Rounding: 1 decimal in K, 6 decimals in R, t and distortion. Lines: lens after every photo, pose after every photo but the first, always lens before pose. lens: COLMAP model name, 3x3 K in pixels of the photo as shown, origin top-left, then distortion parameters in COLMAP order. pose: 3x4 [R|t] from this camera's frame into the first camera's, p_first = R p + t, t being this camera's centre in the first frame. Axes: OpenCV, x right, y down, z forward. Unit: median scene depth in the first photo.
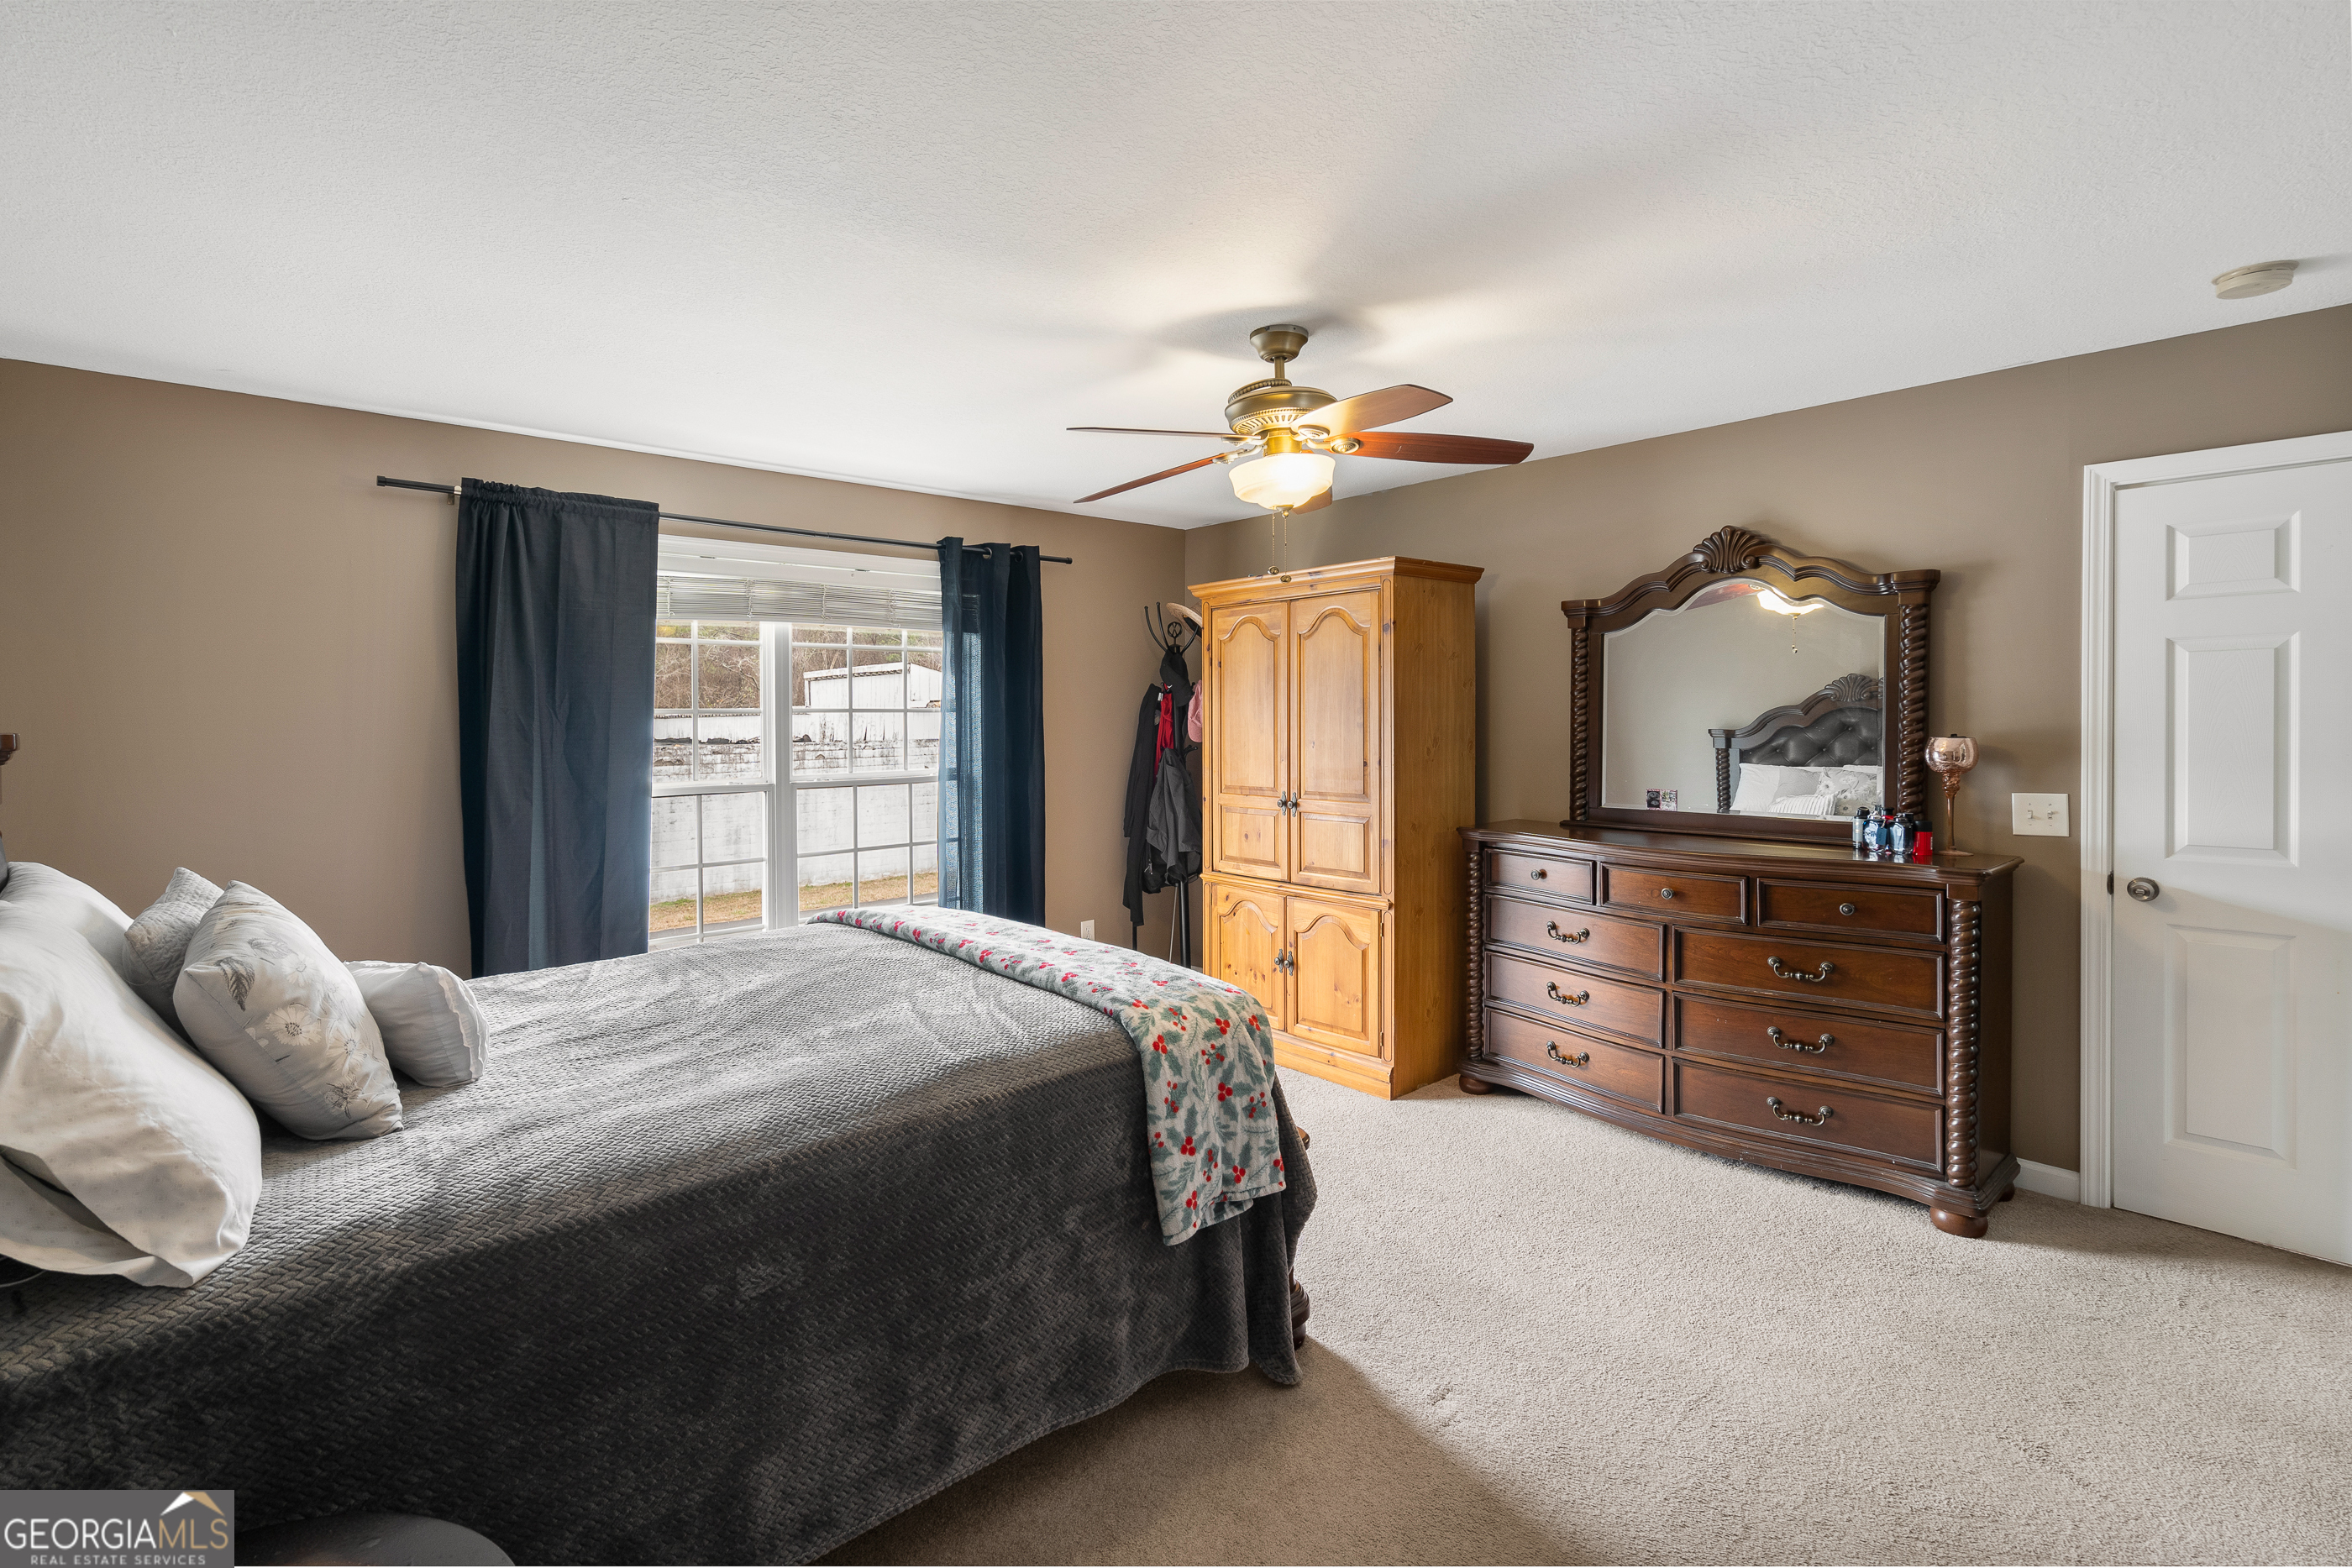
lens RADIAL K [[1047.3, 0, 1176.2], [0, 1047.3, 707.8], [0, 0, 1]] dist [0.000293, 0.000181]
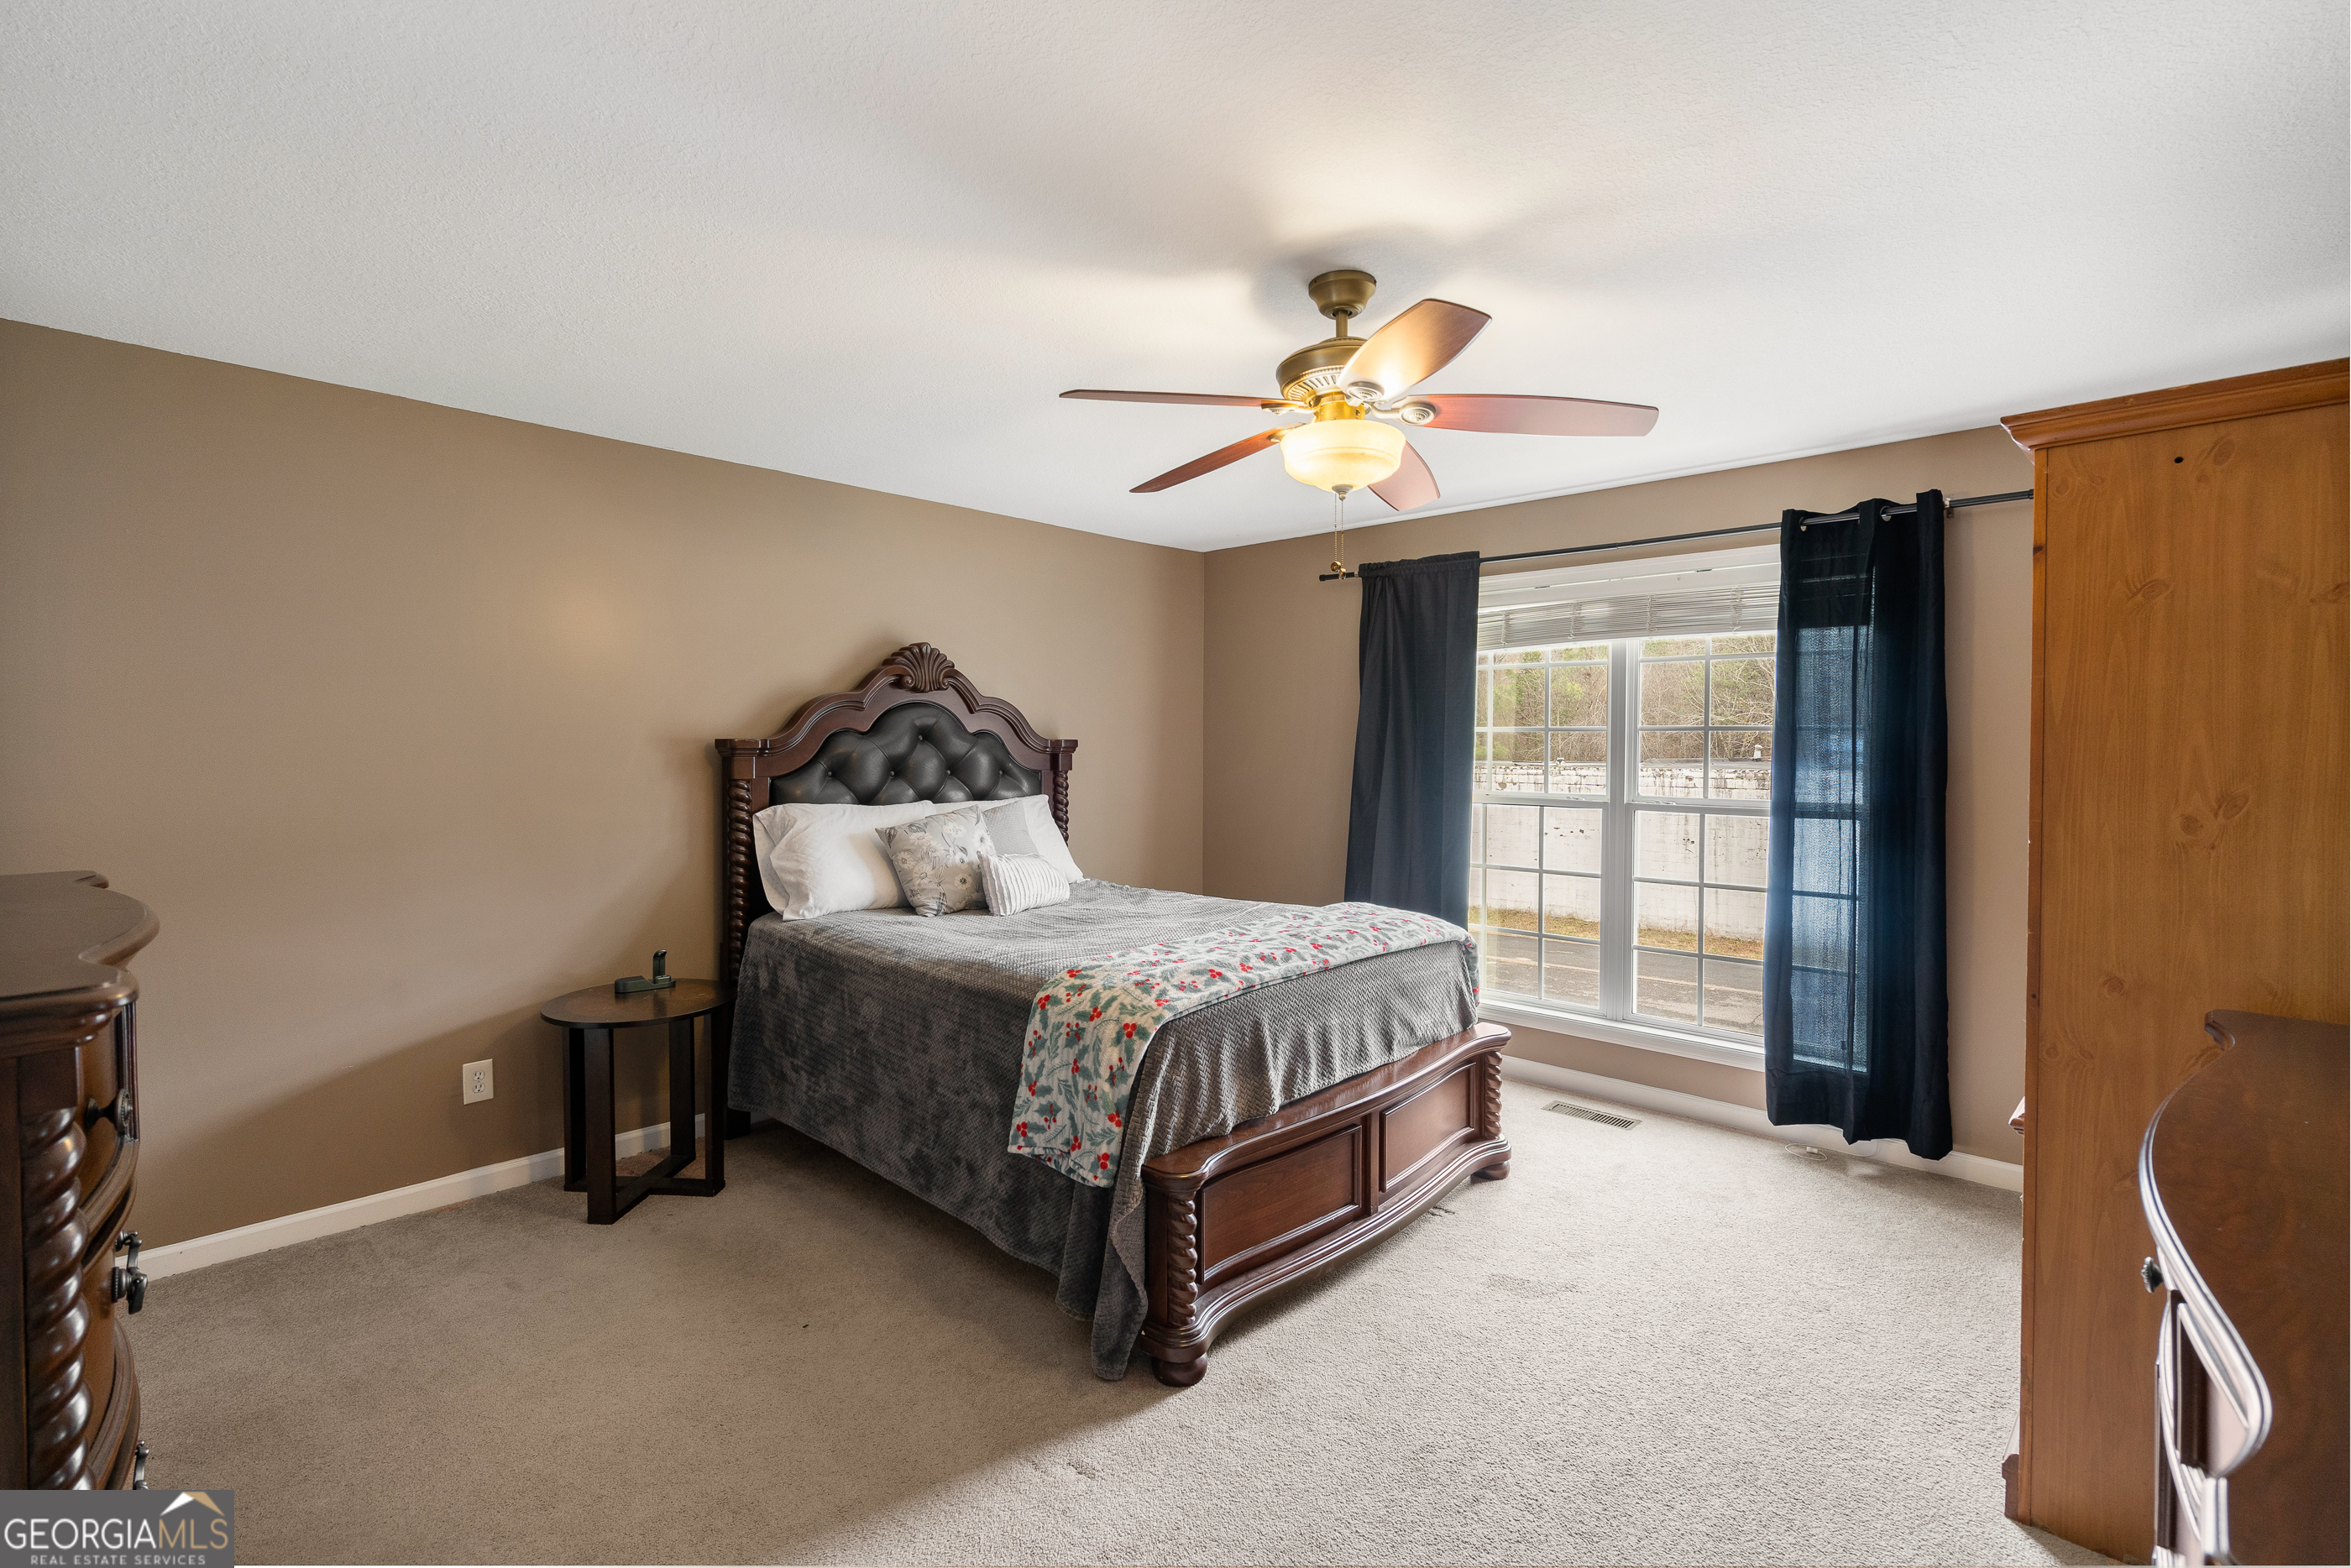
lens RADIAL K [[1073.9, 0, 1170.0], [0, 1073.9, 745.7], [0, 0, 1]] dist [-0.000580, 0.000170]
pose [[0.082235, 0.016475, -0.996477, 0.677195], [0.003693, 0.999851, 0.016836, -0.000124], [0.996606, -0.005065, 0.082162, 0.565991]]
